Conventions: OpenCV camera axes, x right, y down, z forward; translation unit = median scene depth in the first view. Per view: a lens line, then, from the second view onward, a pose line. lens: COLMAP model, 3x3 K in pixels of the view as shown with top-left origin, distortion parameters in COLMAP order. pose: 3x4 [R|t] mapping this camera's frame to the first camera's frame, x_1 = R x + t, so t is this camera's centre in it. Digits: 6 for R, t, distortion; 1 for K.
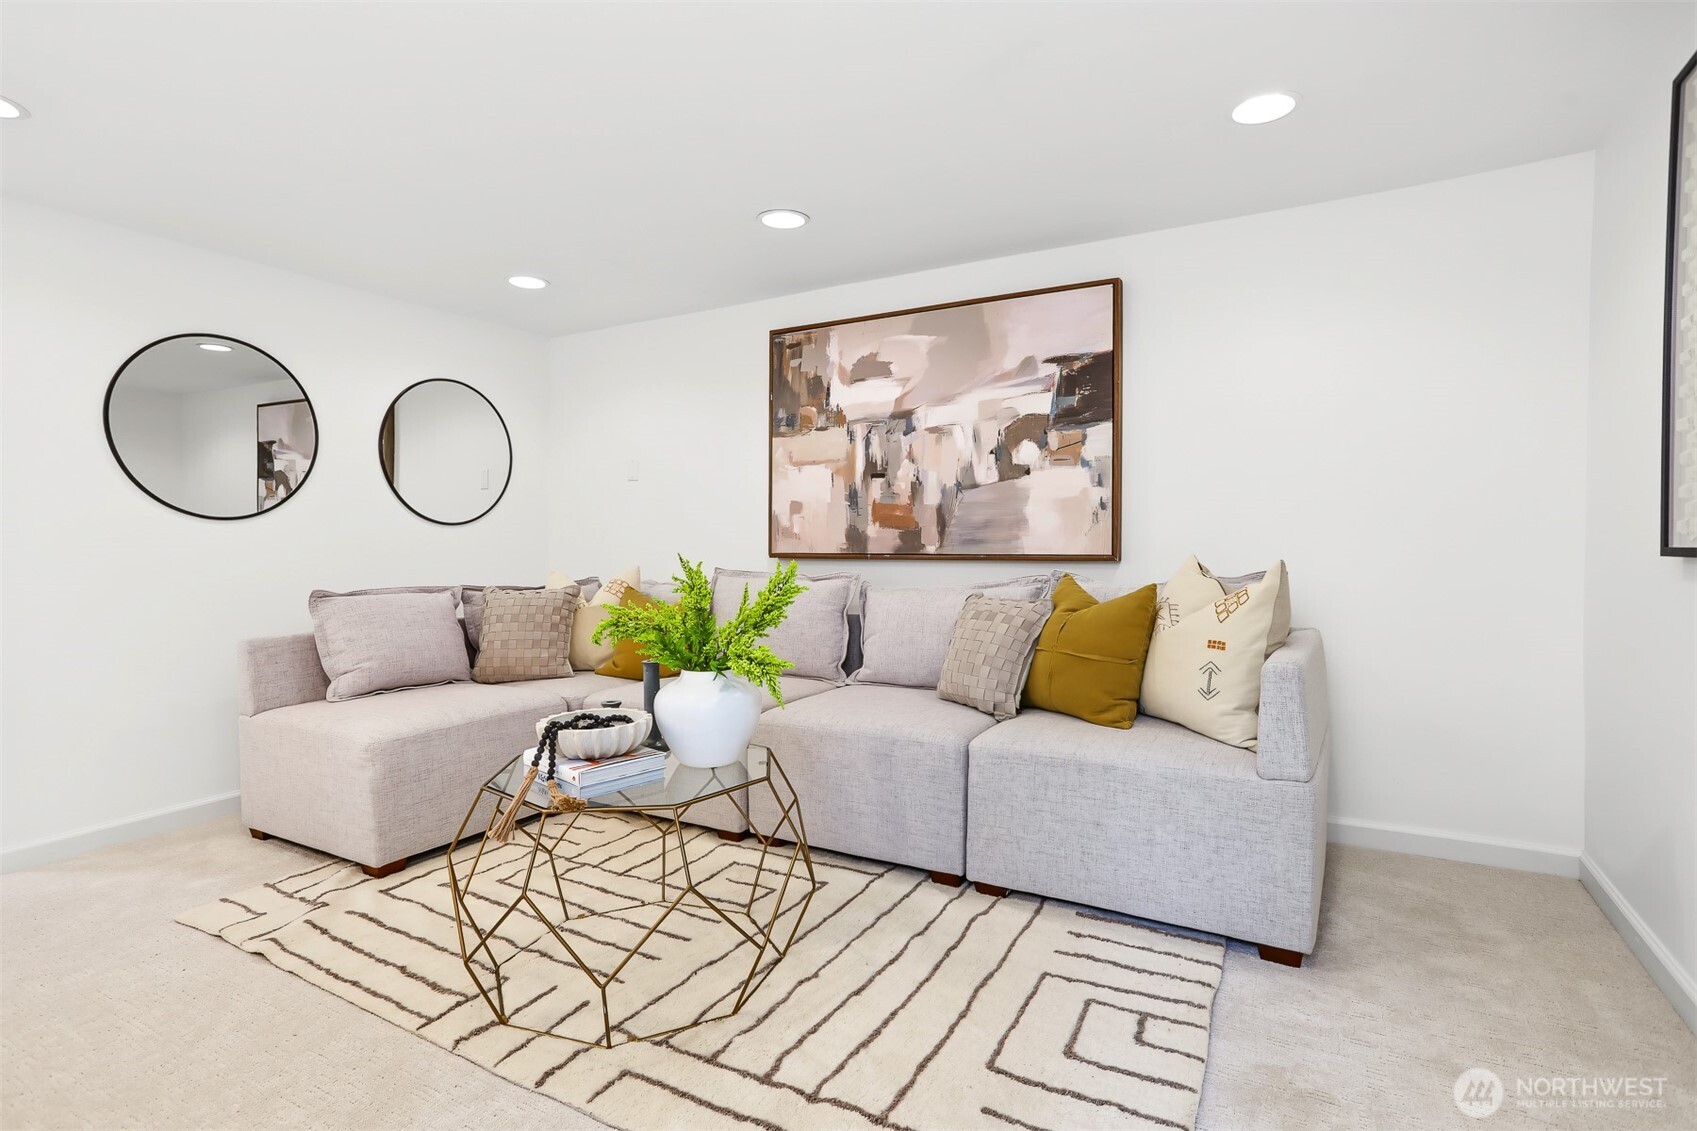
lens RADIAL K [[844.3, 0, 849.1], [0, 844.3, 550.5], [0, 0, 1]] dist [-0.066586, 0.026475]
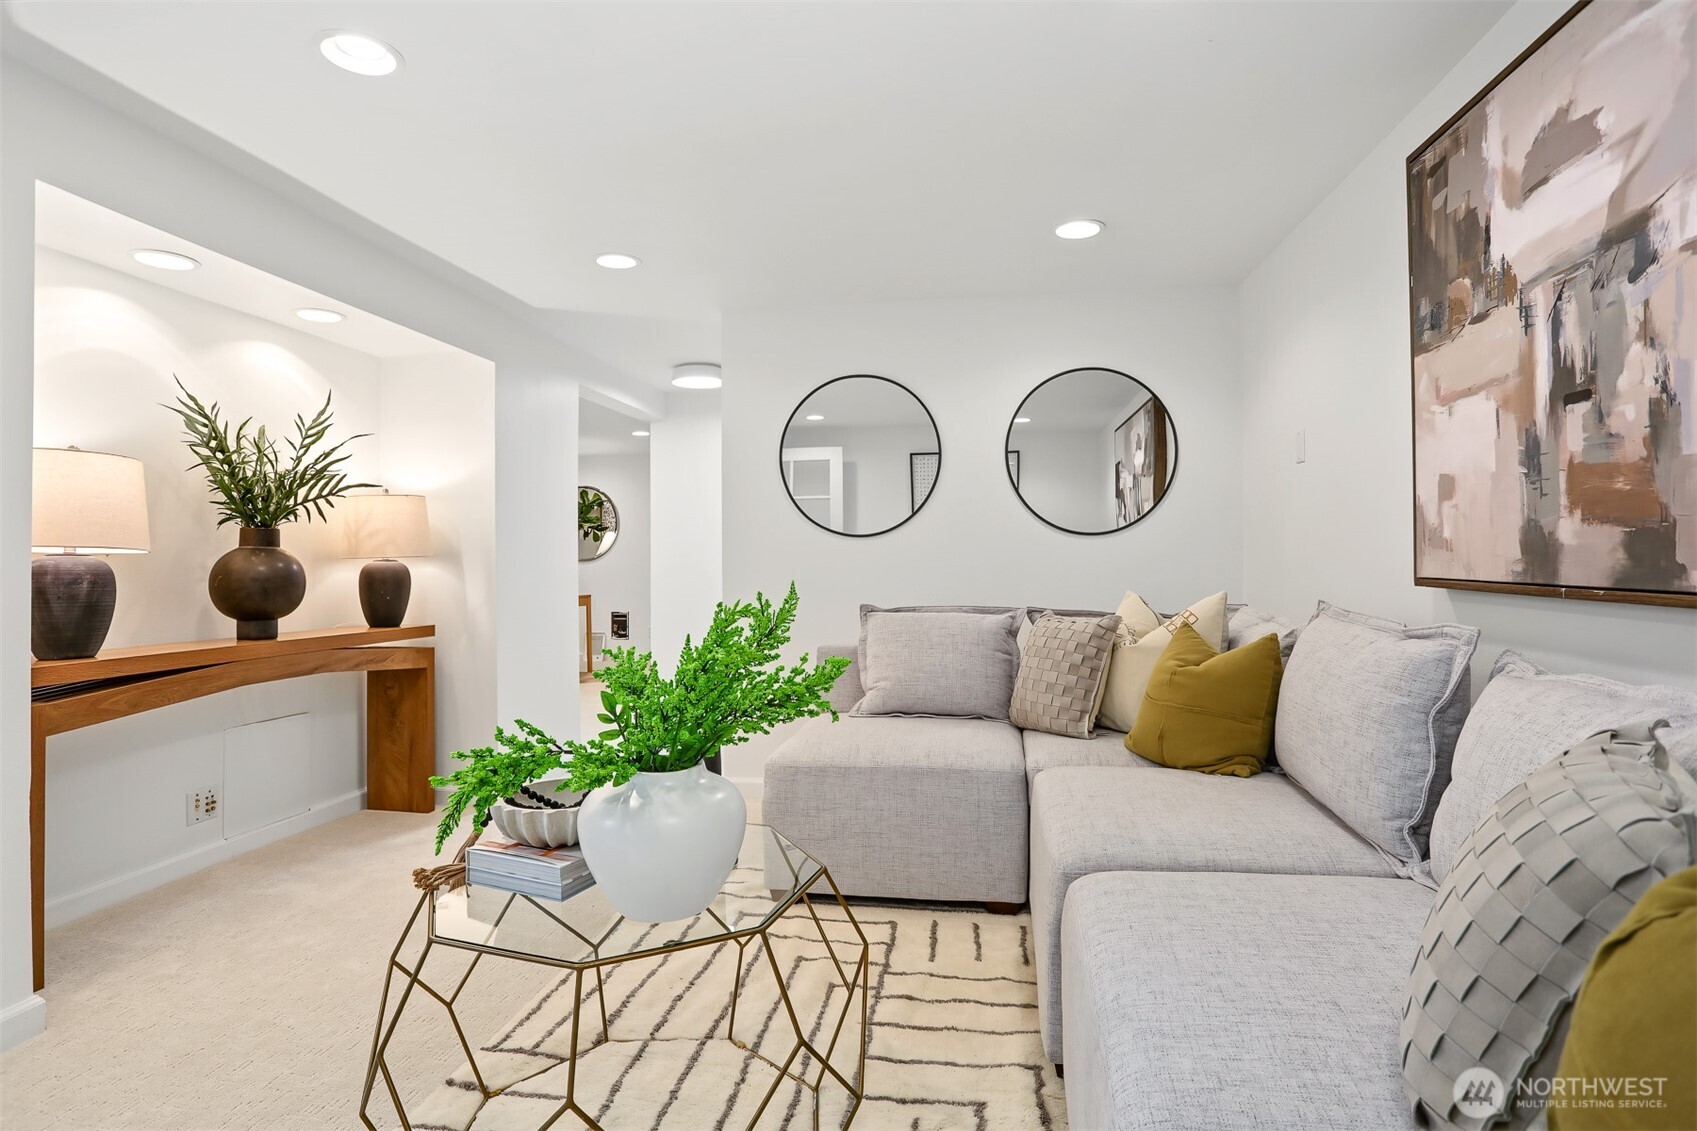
lens RADIAL K [[844.3, 0, 849.1], [0, 844.3, 550.5], [0, 0, 1]] dist [-0.066586, 0.026475]
pose [[0.359245, -0.005142, -0.933229, 0.279287], [-0.003975, 0.999967, -0.007040, -0.009477], [0.933235, 0.006239, 0.359213, 0.528357]]
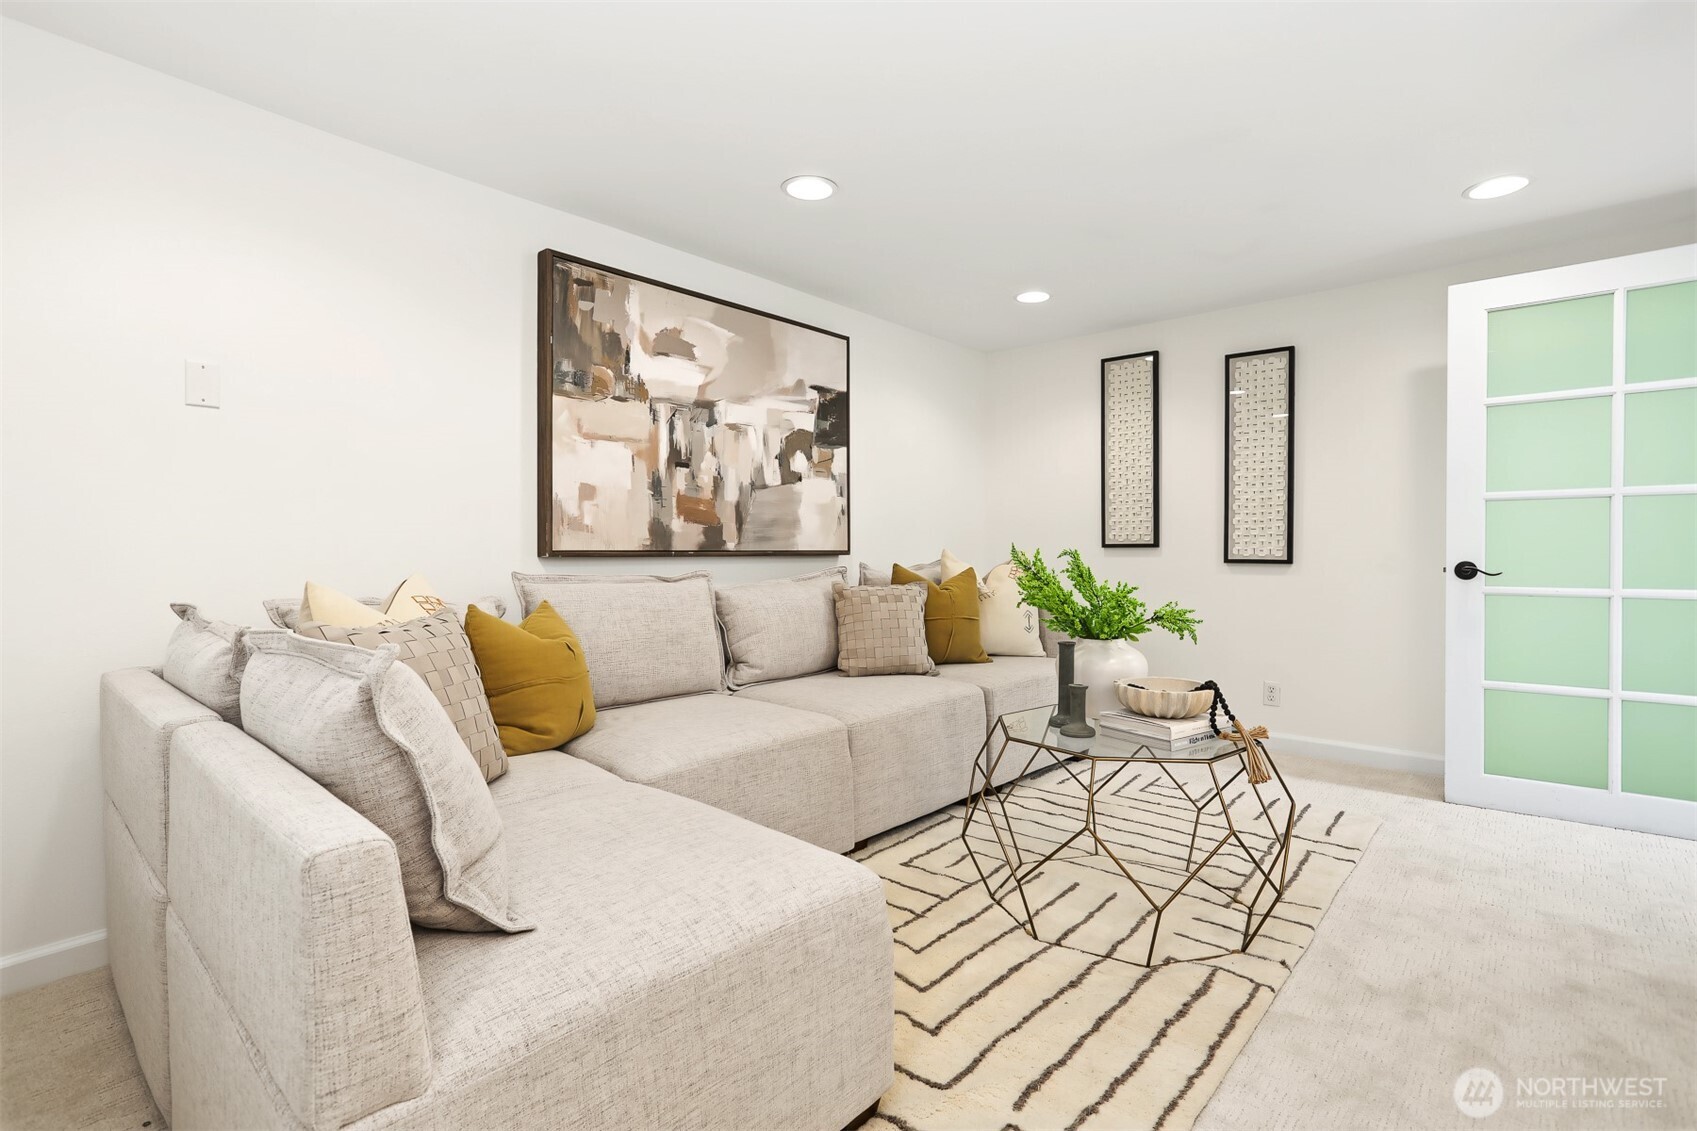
lens RADIAL K [[804.3, 0, 848.5], [0, 804.3, 565.5], [0, 0, 1]] dist [-0.034532, 0.022631]
pose [[0.206802, -0.013072, 0.978296, -0.785388], [0.014956, 0.999836, 0.010198, 0.013826], [-0.978269, 0.012522, 0.206963, 0.650472]]
